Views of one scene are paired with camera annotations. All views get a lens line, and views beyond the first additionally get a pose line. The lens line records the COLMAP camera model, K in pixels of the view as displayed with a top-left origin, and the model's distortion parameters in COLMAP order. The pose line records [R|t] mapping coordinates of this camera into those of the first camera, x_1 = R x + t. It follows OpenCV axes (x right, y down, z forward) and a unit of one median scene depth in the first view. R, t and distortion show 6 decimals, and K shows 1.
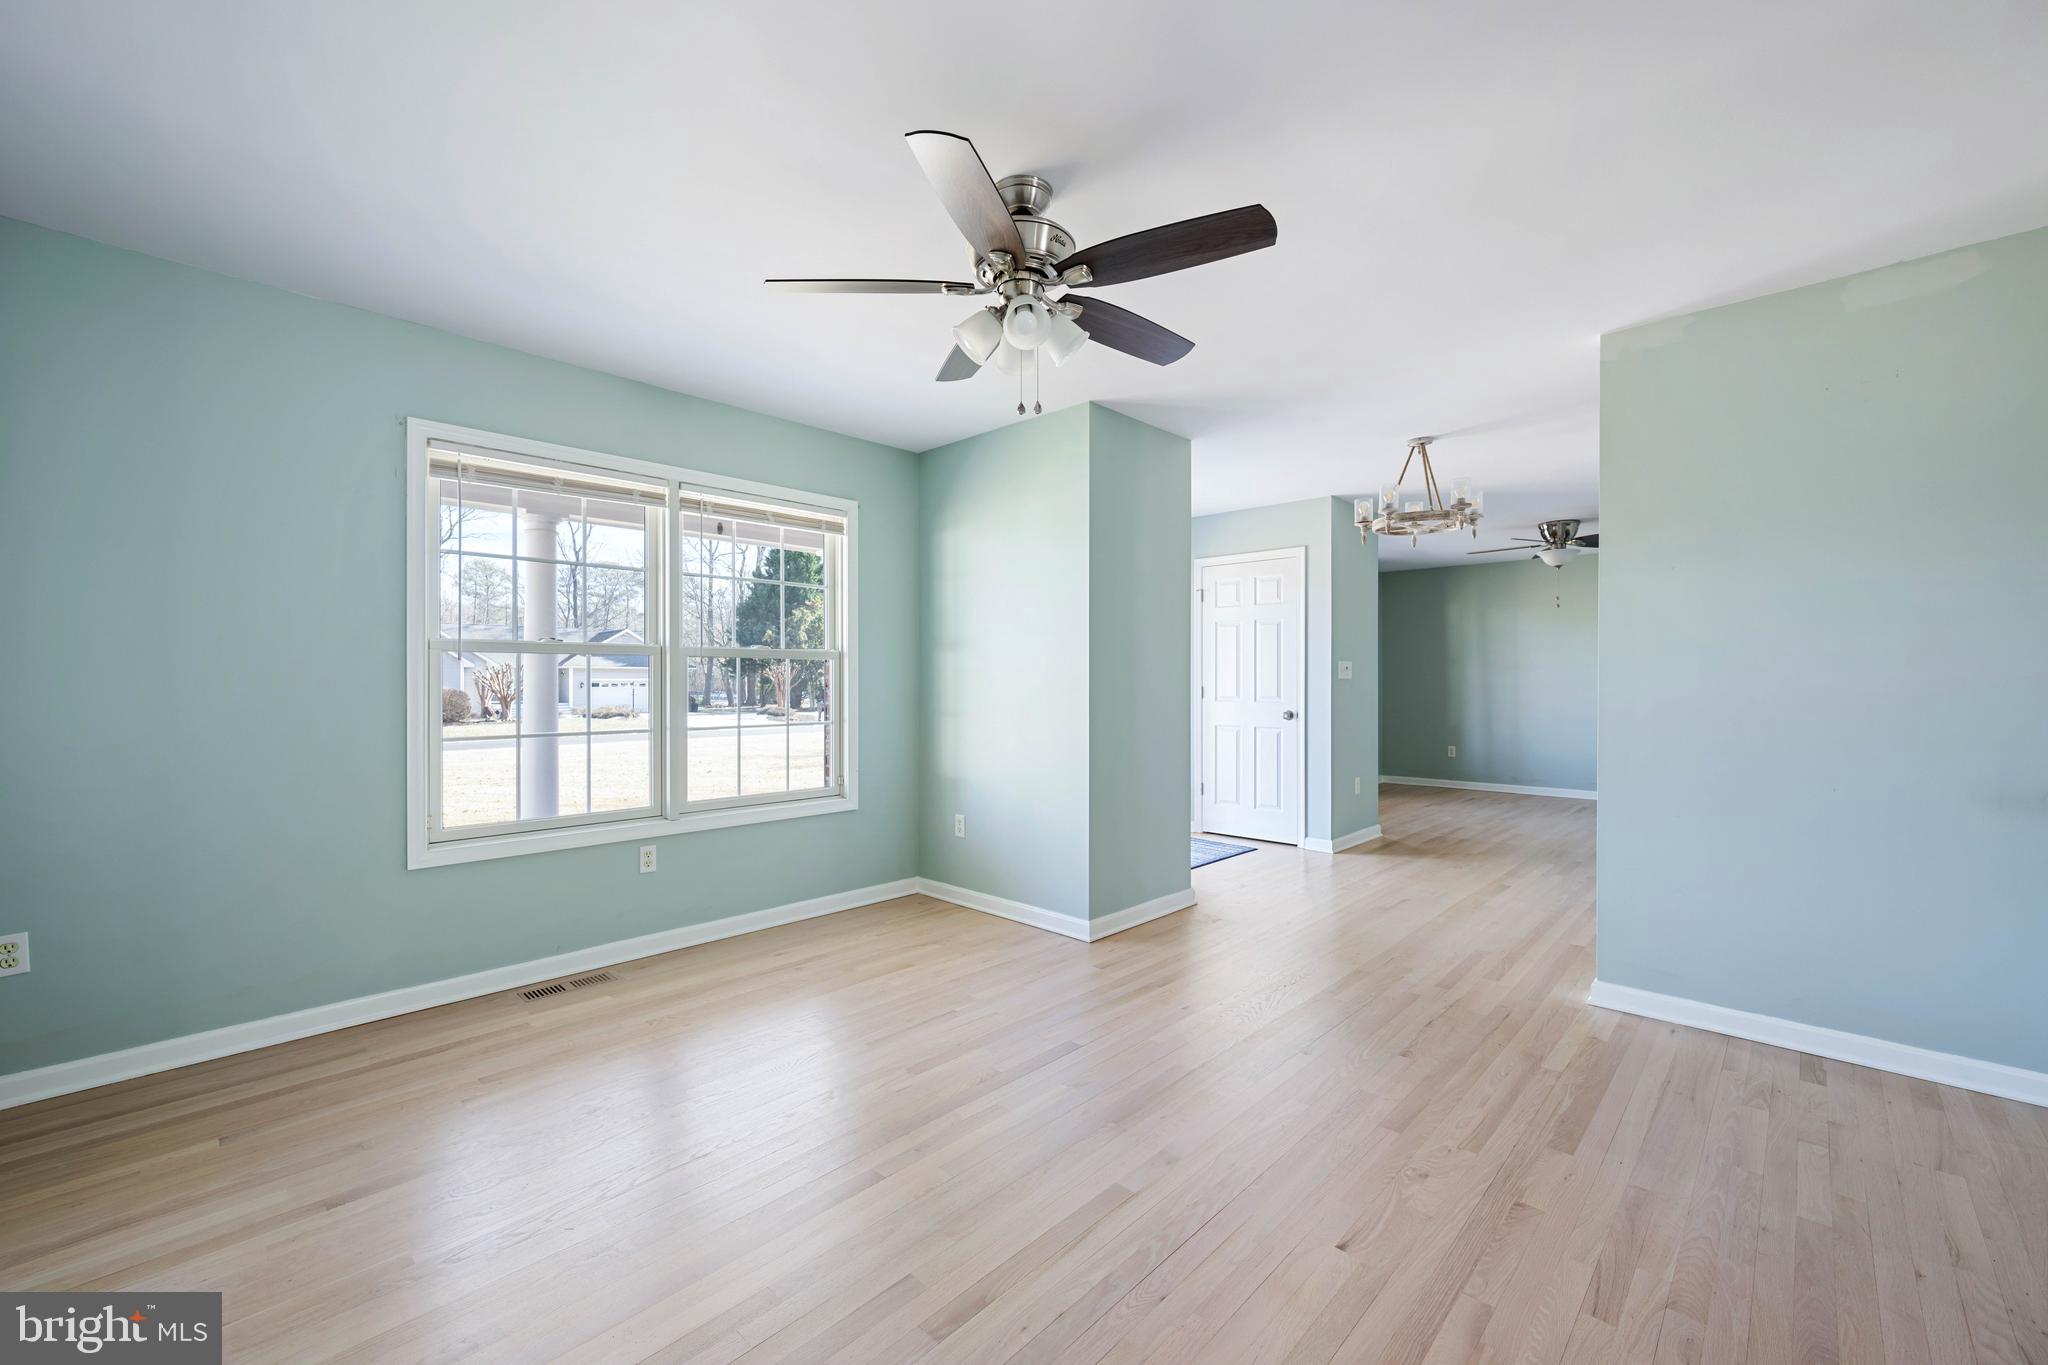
lens RADIAL K [[827.0, 0, 1022.9], [0, 827.0, 673.3], [0, 0, 1]] dist [-0.000869, 0.000056]
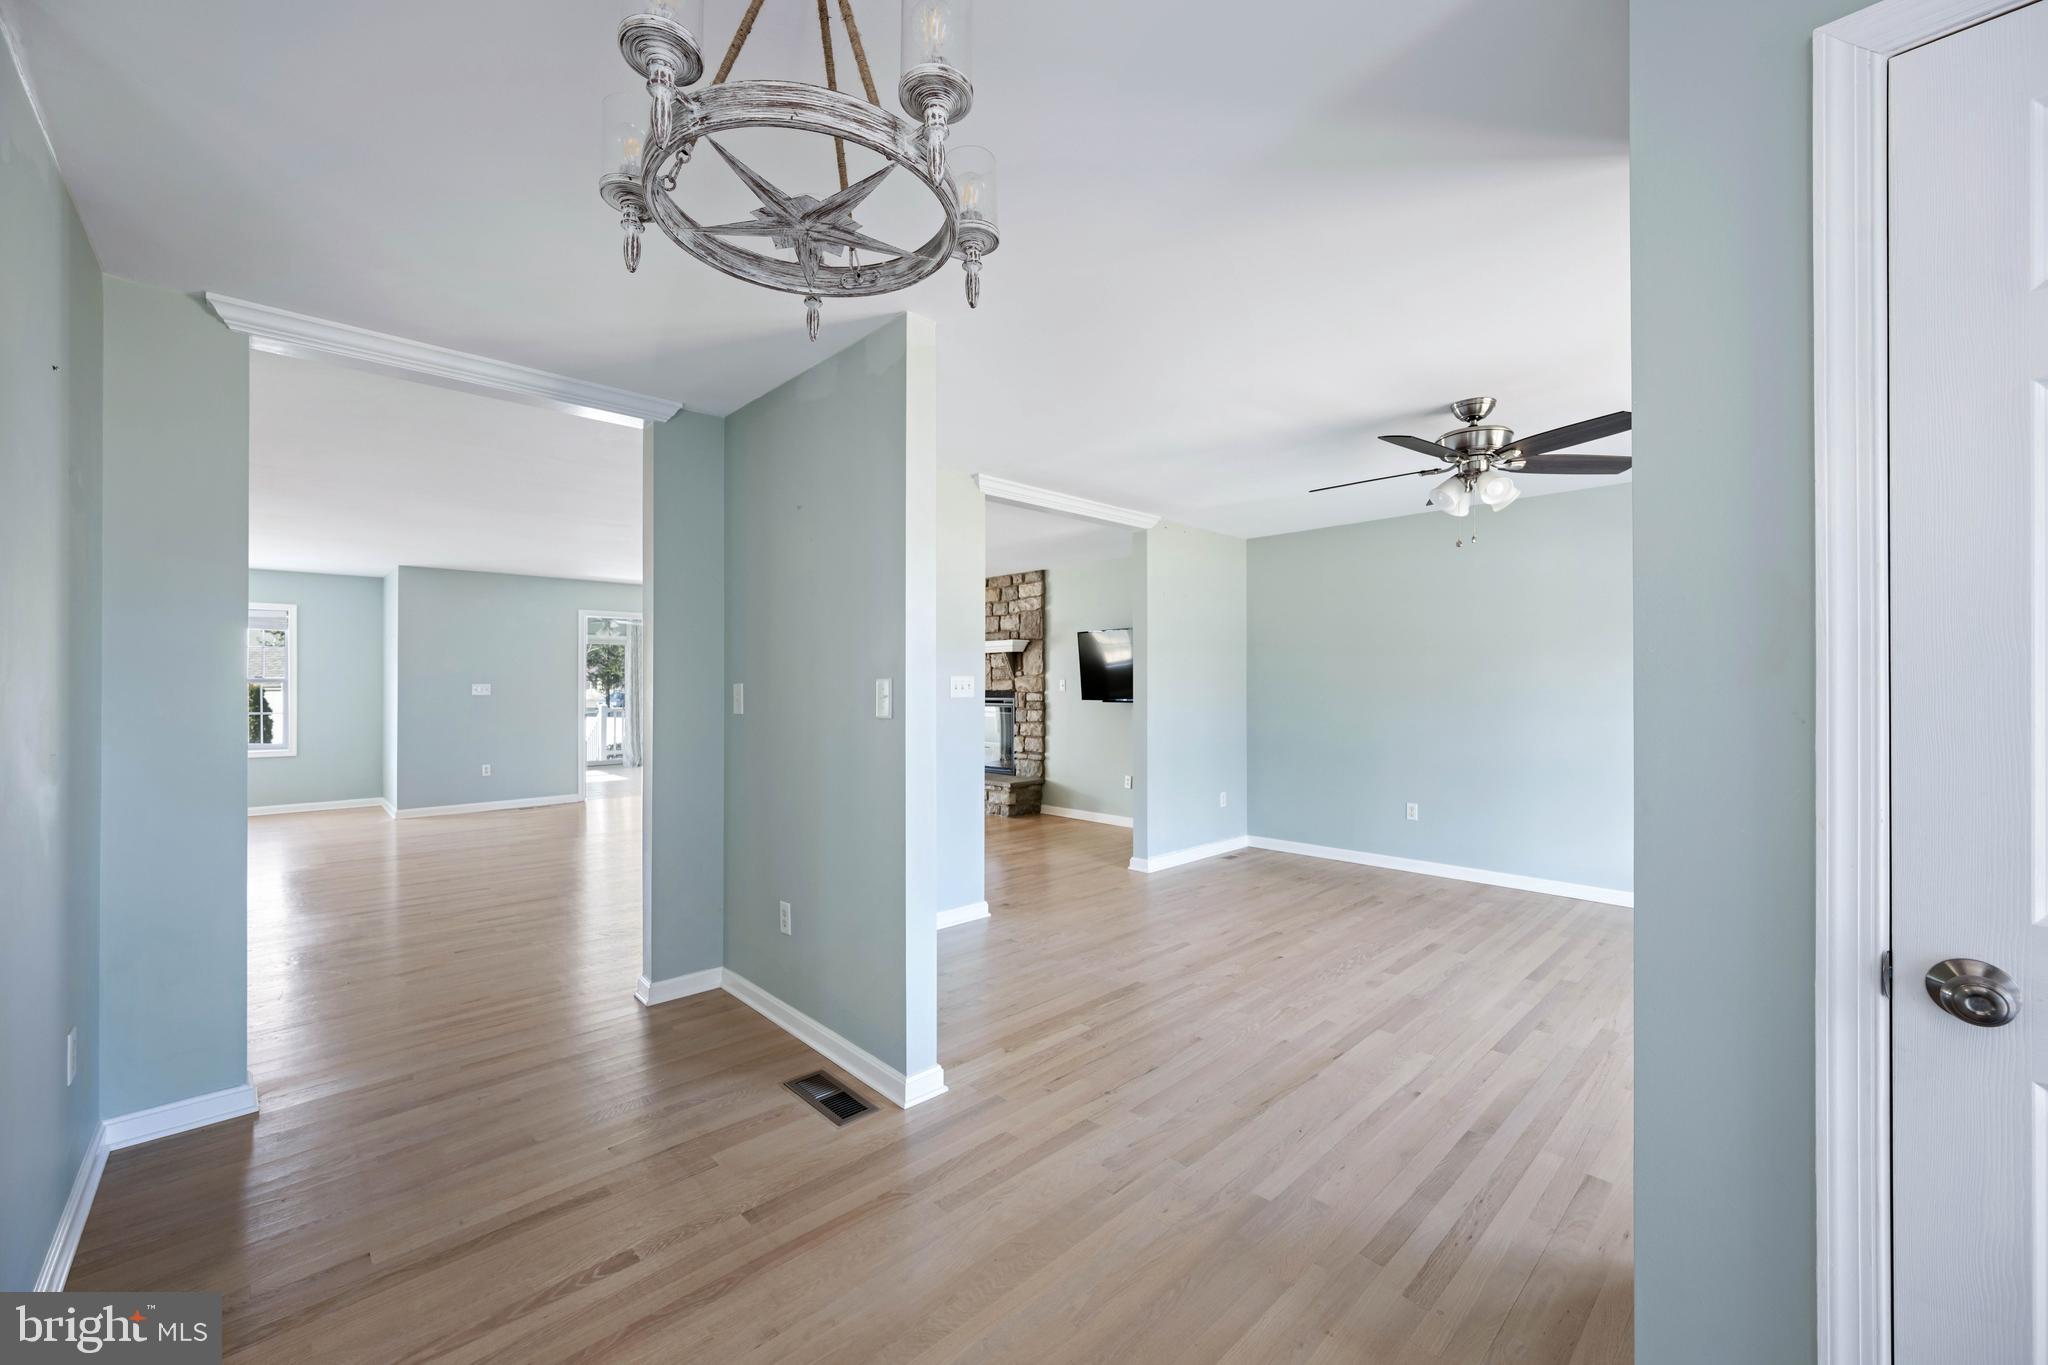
lens RADIAL K [[804.6, 0, 1012.3], [0, 804.6, 679.2], [0, 0, 1]] dist [-0.000266, -0.000398]
pose [[-0.998427, -0.000391, 0.056070, 0.493272], [-0.001236, 0.999886, -0.015043, -0.019197], [-0.056058, -0.015089, -0.998314, 1.609074]]
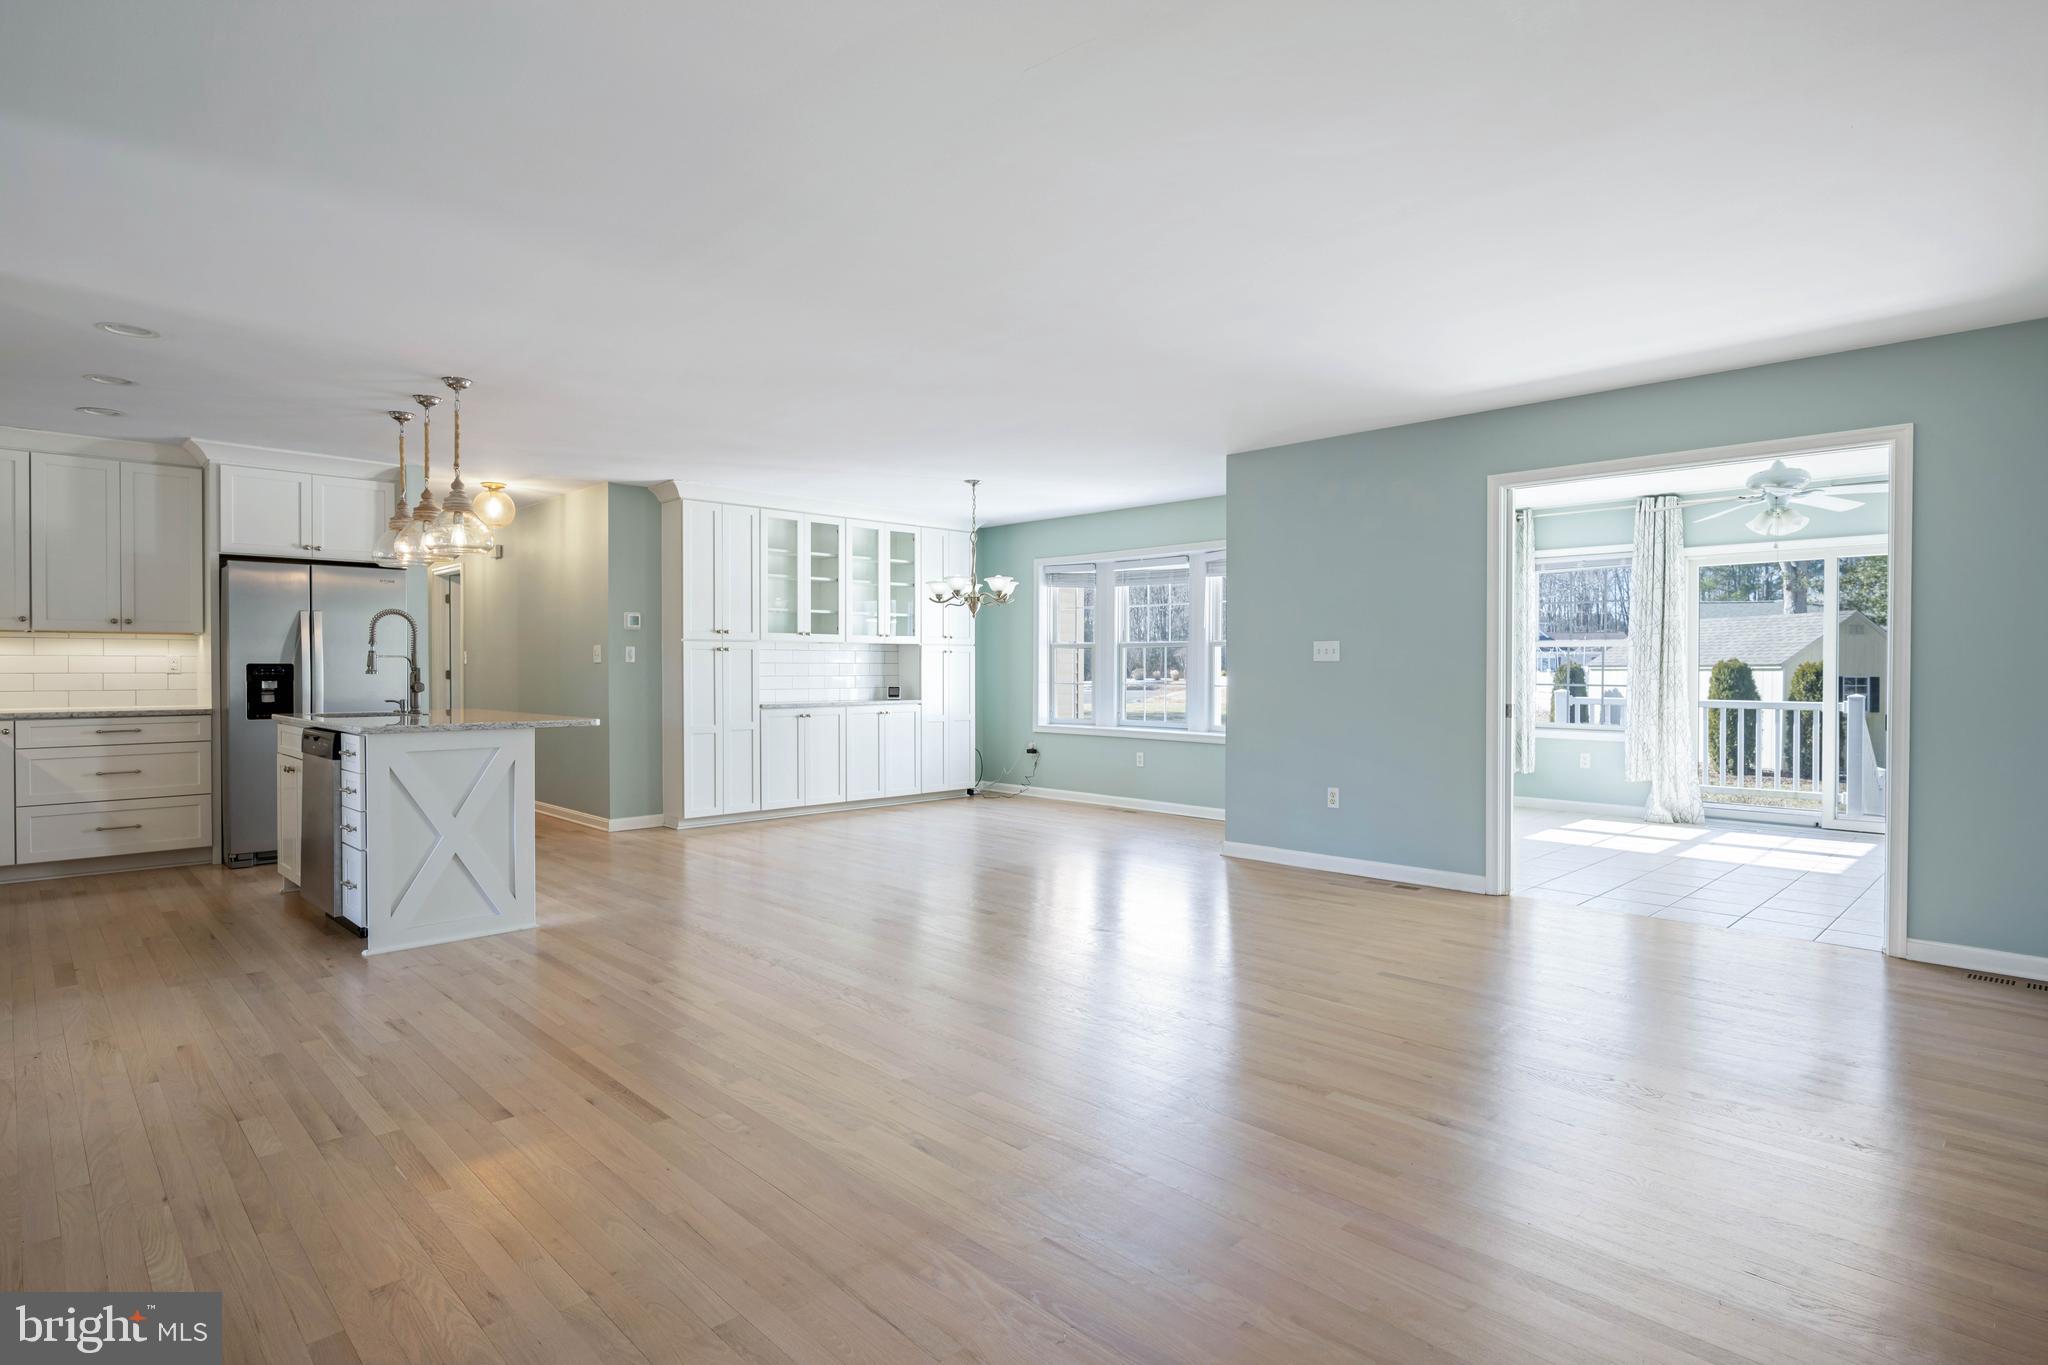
lens RADIAL K [[1054.2, 0, 1021.5], [0, 1054.2, 677.5], [0, 0, 1]] dist [0.000362, -0.000523]
pose [[0.038755, -0.012739, 0.999168, 0.450284], [-0.011130, 0.999851, 0.013179, 0.003868], [-0.999187, -0.011631, 0.038608, -0.233294]]
